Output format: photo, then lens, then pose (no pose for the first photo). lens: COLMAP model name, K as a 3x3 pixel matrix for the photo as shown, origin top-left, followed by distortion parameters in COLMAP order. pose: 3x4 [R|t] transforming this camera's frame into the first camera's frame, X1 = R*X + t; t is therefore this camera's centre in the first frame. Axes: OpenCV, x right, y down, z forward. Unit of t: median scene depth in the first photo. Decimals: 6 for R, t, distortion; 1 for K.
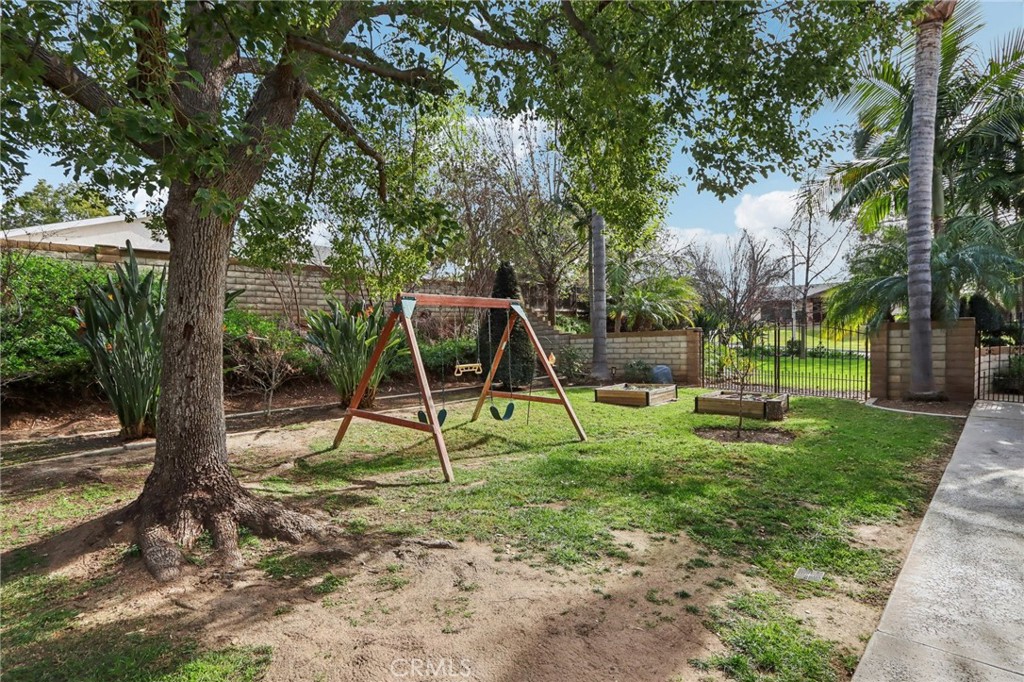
lens RADIAL K [[474.4, 0, 538.9], [0, 474.4, 360.4], [0, 0, 1]] dist [-0.012870, 0.000836]
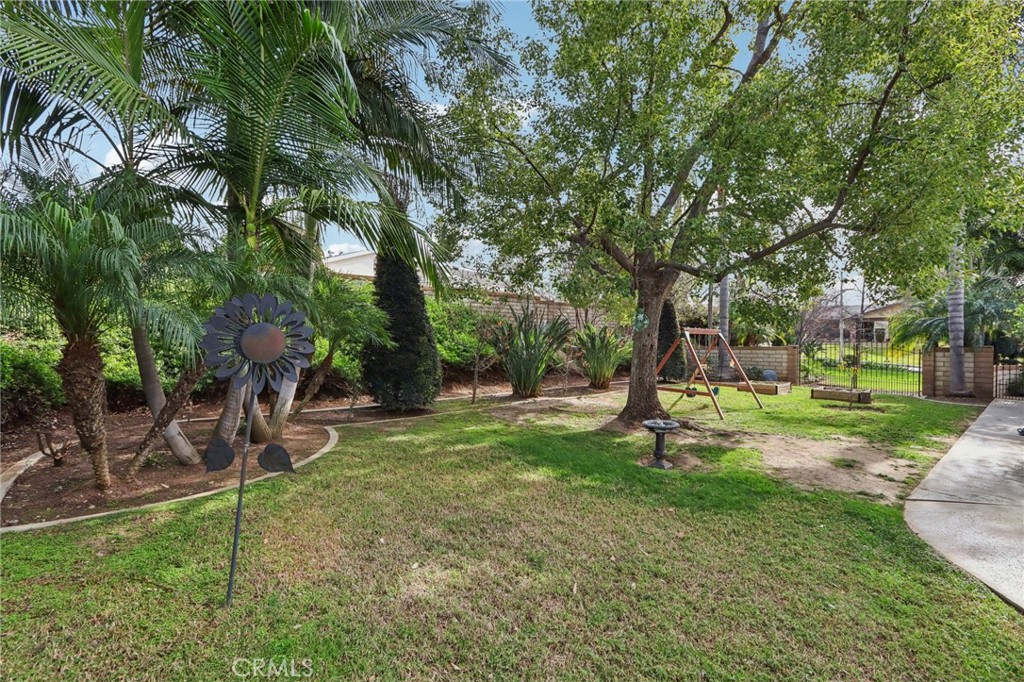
lens RADIAL K [[474.4, 0, 517.6], [0, 474.4, 343.4], [0, 0, 1]] dist [-0.012870, 0.000836]
pose [[0.997012, 0.031378, -0.070583, -0.527404], [-0.034373, 0.998542, -0.041622, 0.019247], [0.069174, 0.043924, 0.996637, -0.647190]]
